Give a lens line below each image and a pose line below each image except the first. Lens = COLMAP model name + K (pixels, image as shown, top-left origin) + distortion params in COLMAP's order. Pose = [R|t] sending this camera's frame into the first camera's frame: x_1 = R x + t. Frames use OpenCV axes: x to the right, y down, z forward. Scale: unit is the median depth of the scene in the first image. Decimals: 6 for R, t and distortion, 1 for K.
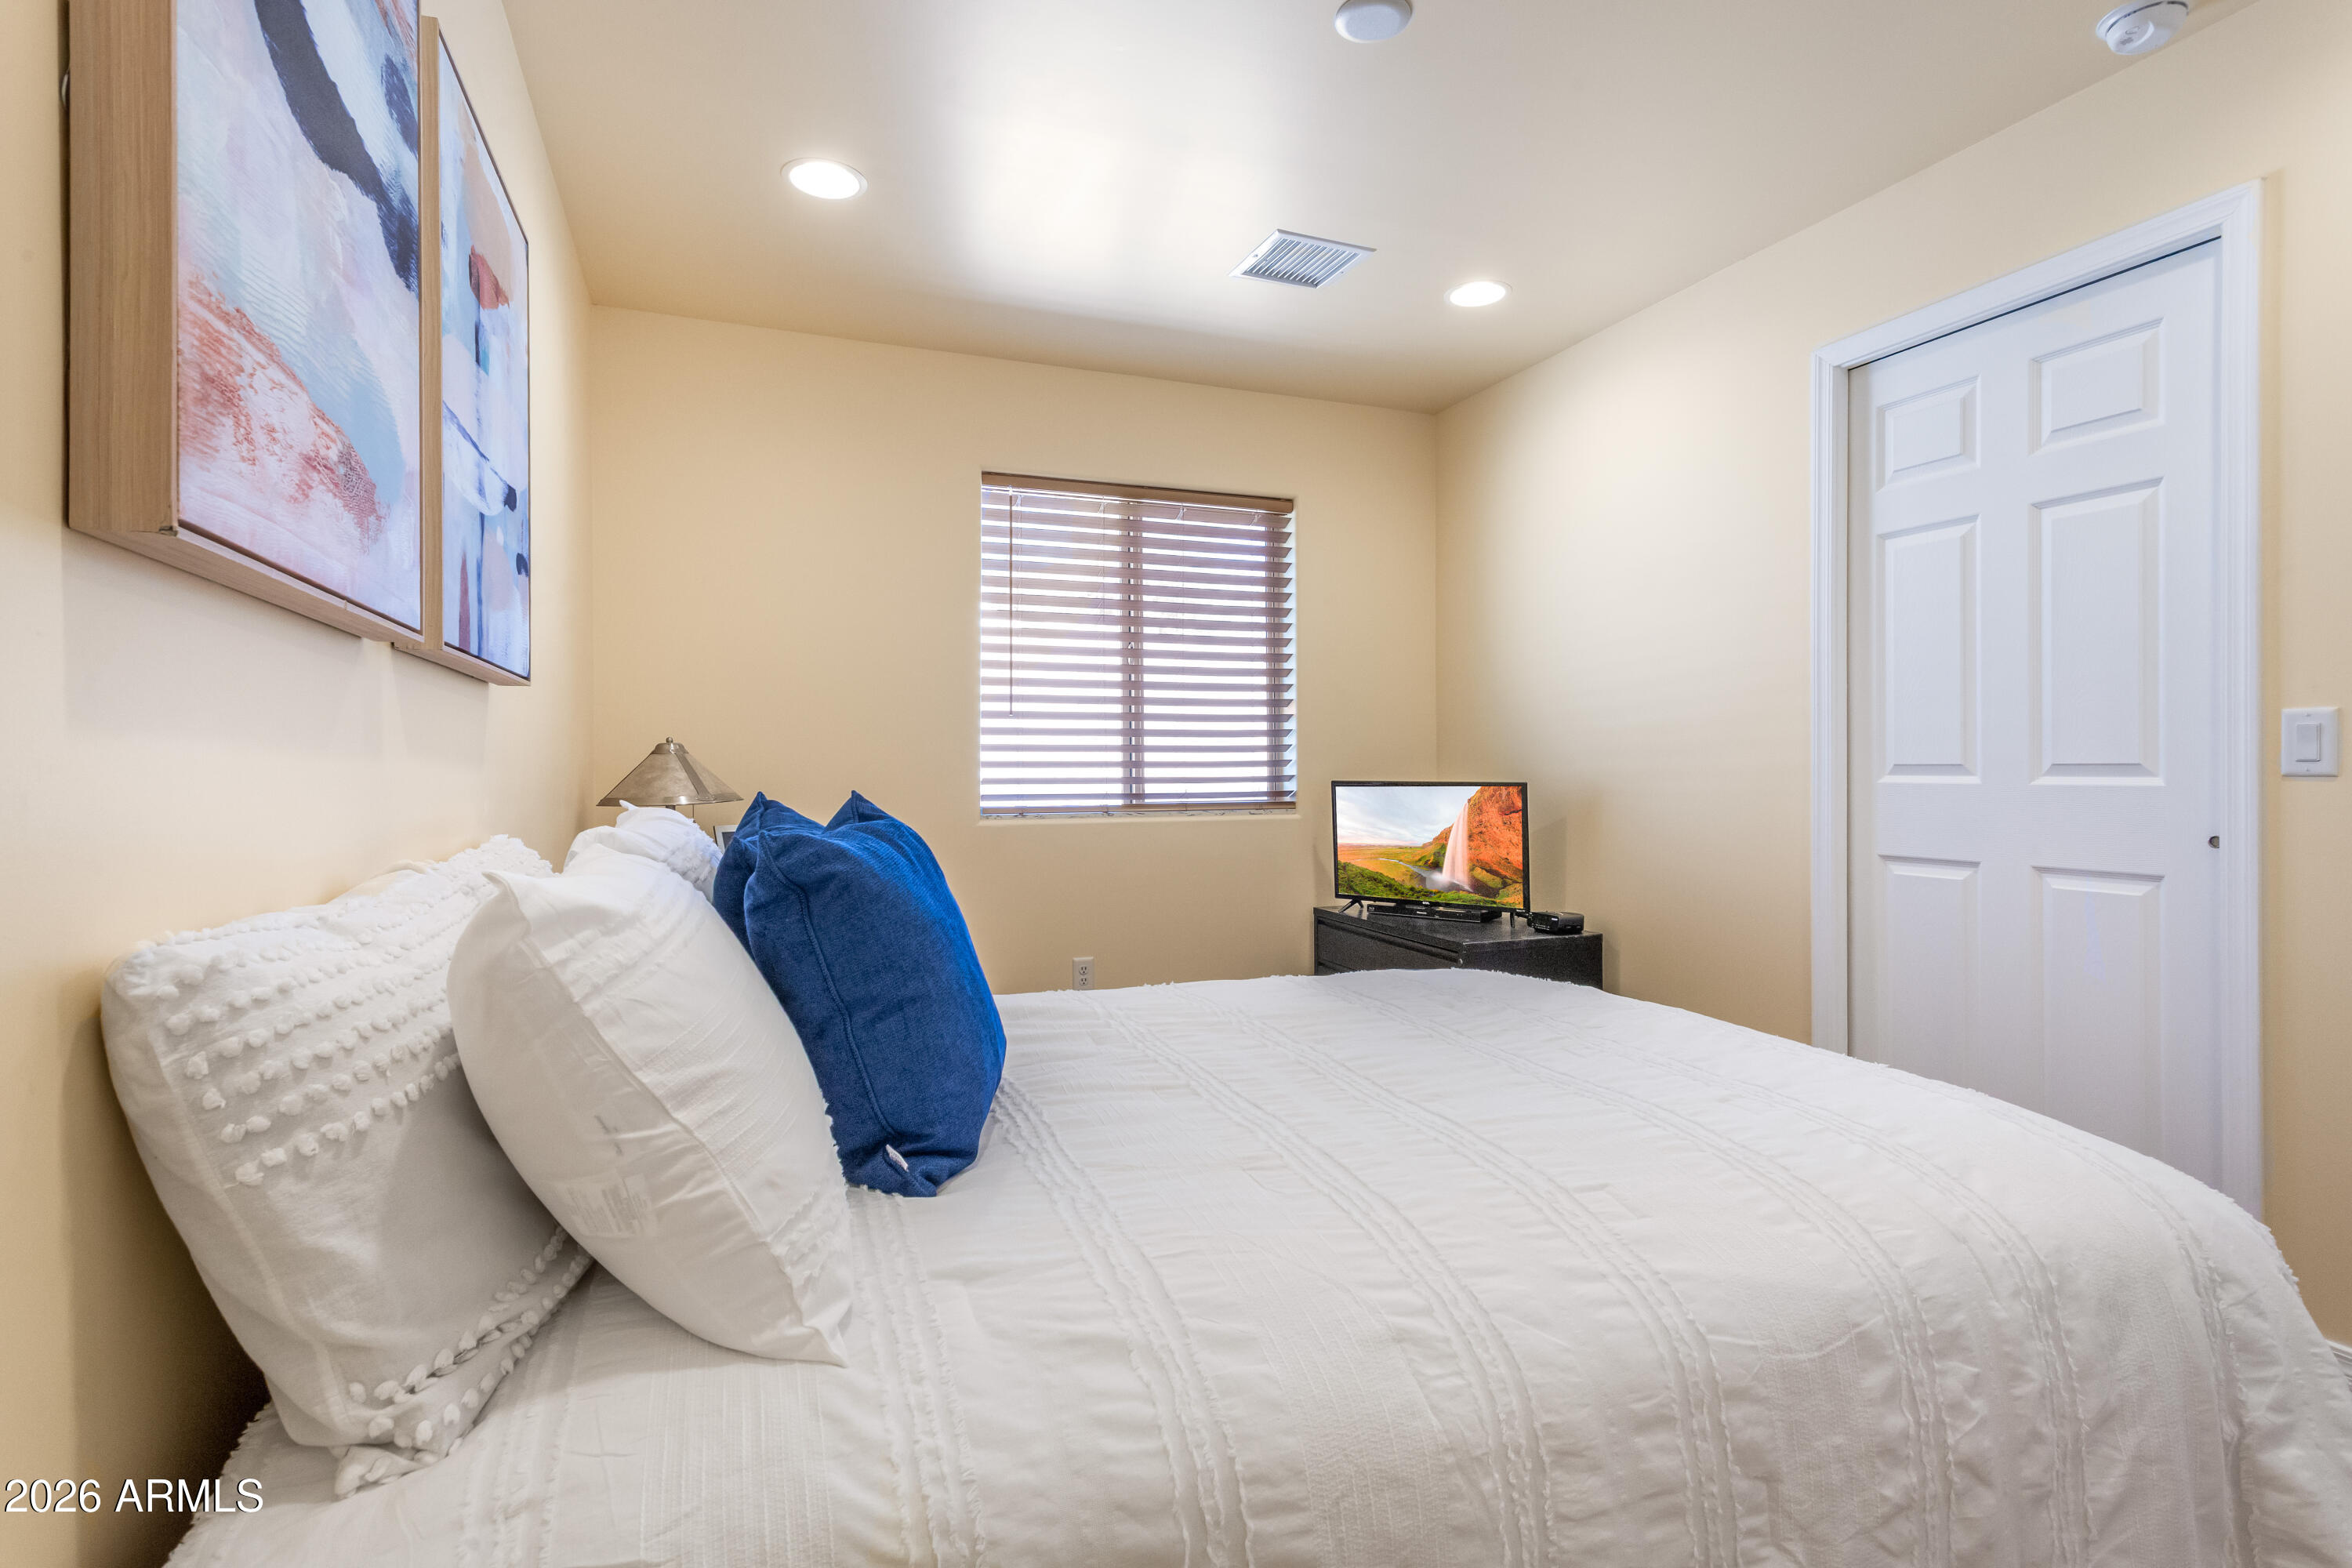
lens RADIAL K [[1132.6, 0, 1175.6], [0, 1132.6, 770.7], [0, 0, 1]] dist [0.003856, 0.000109]
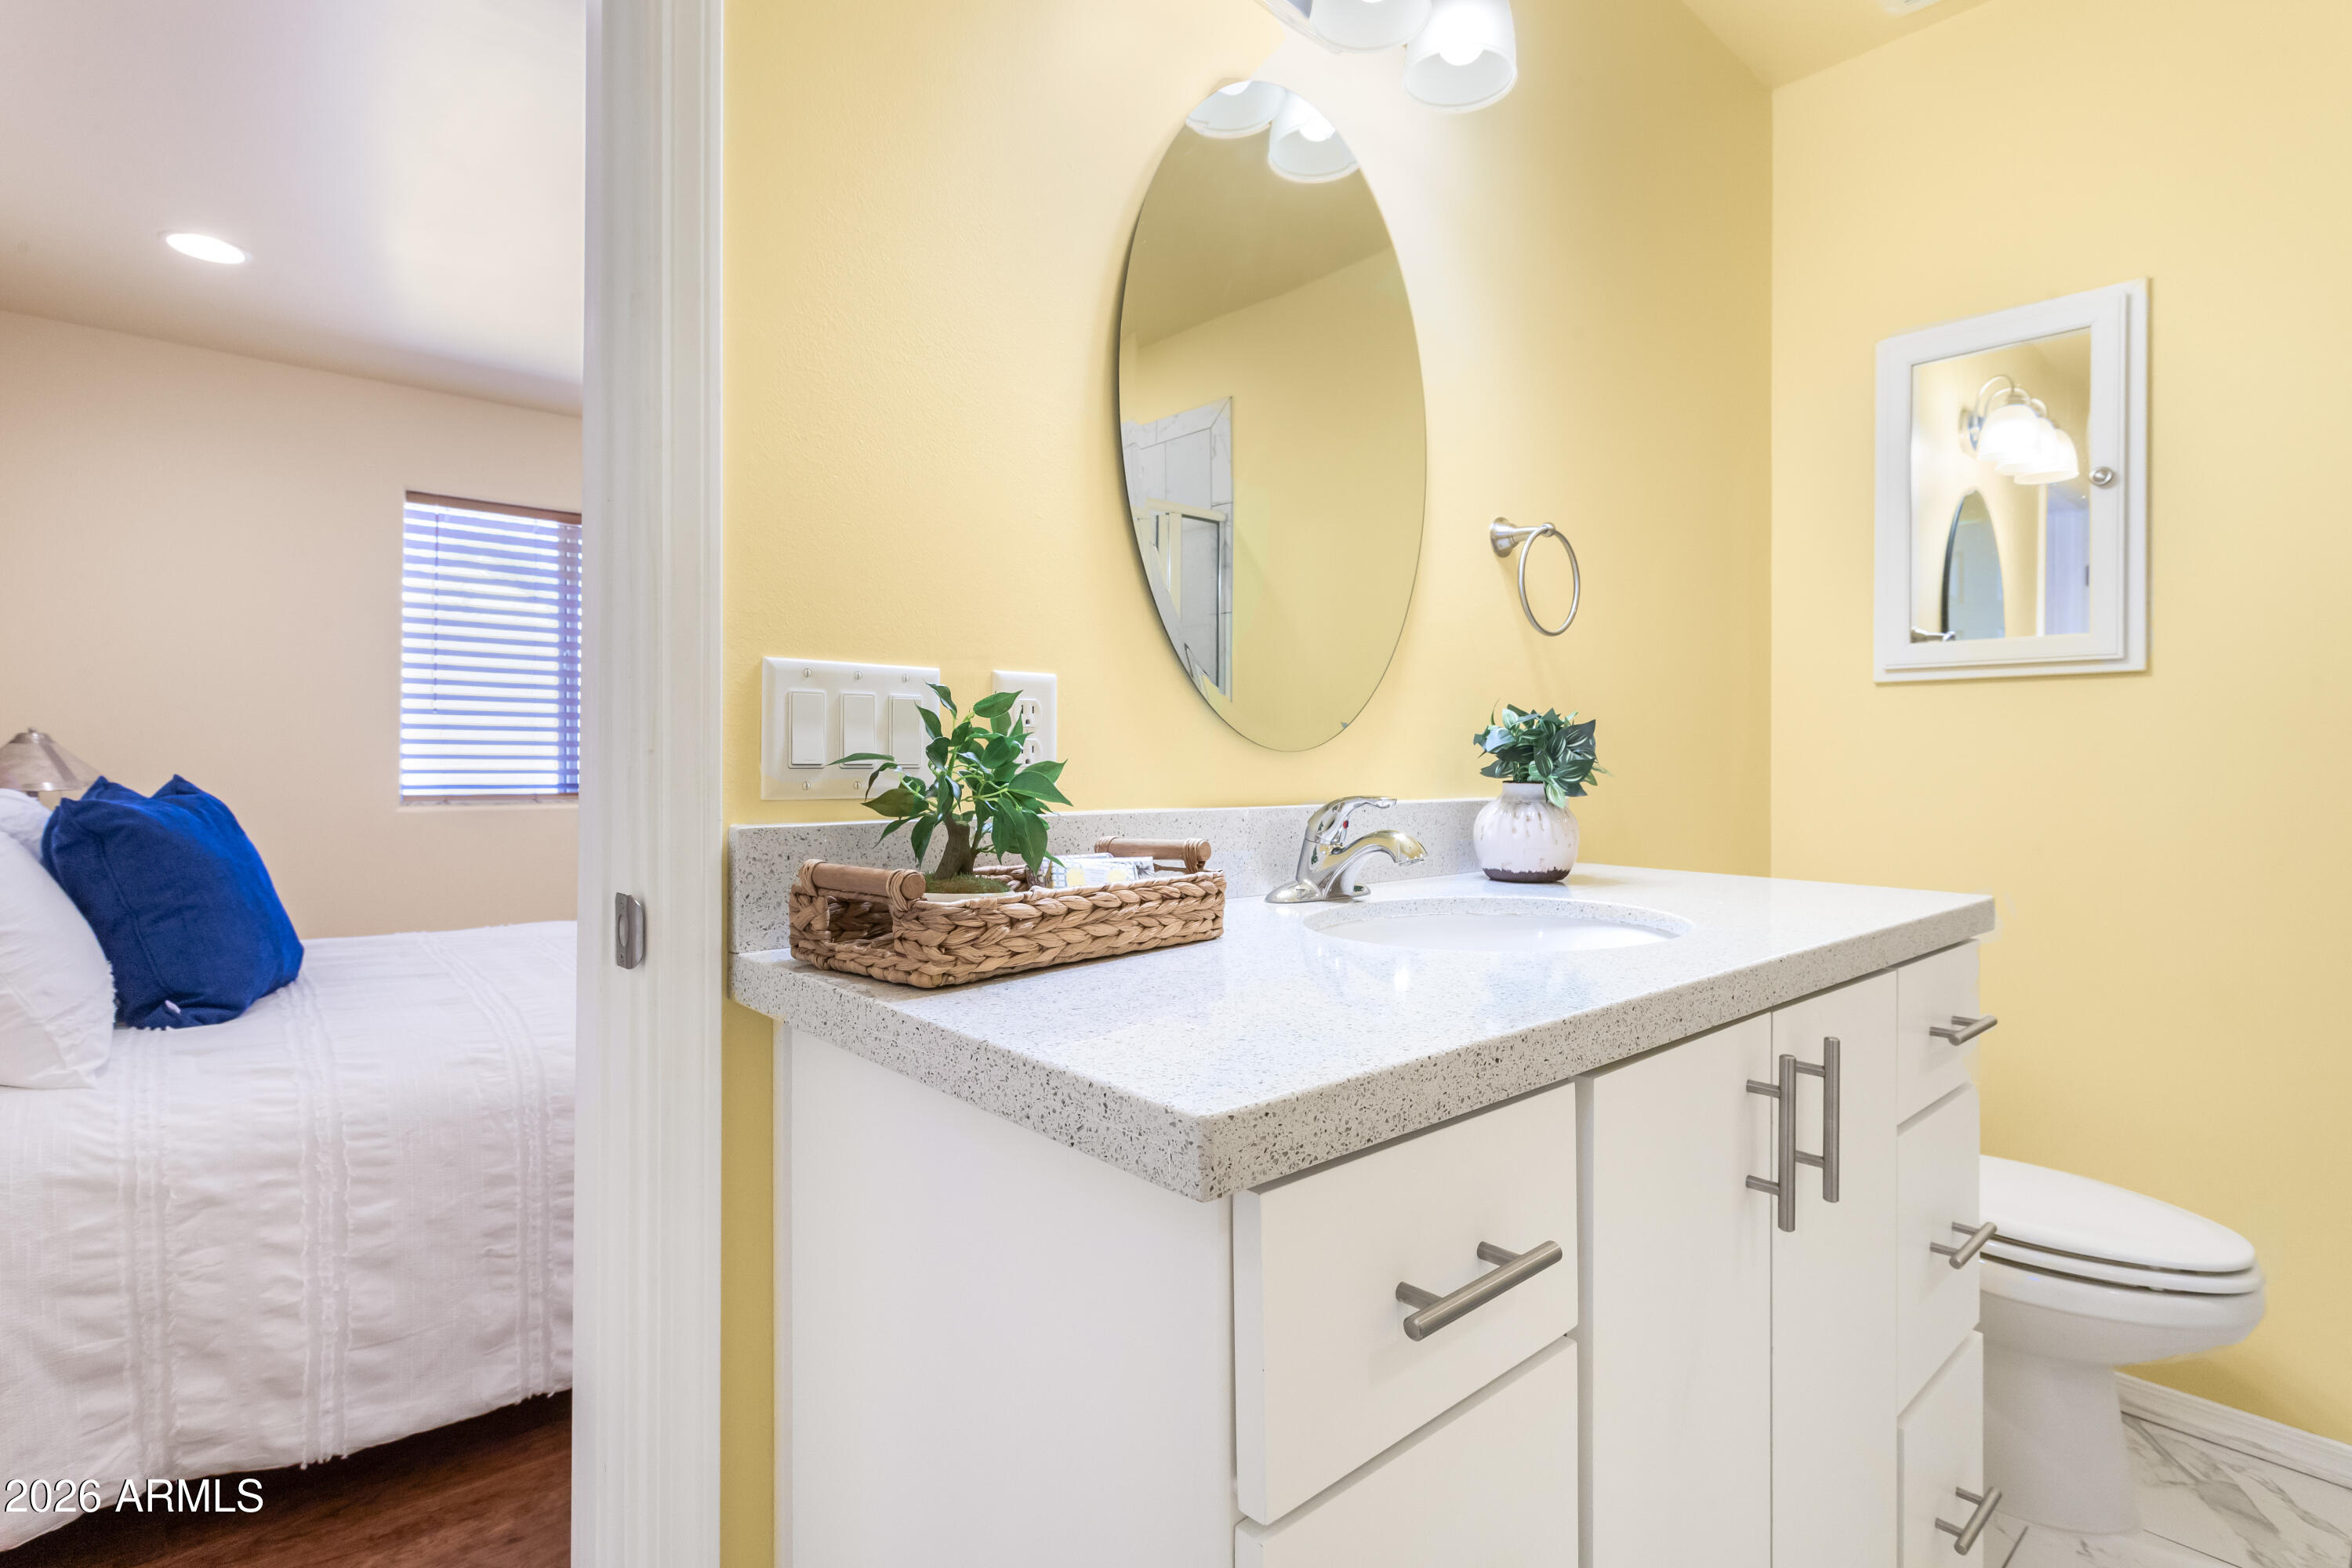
lens RADIAL K [[1136.7, 0, 1178.2], [0, 1136.7, 759.3], [0, 0, 1]] dist [-0.000586, -0.000394]
pose [[0.940139, 0.010163, 0.340641, 0.521957], [-0.007973, 0.999938, -0.007829, 0.001114], [-0.340699, 0.004644, 0.940161, -0.949054]]
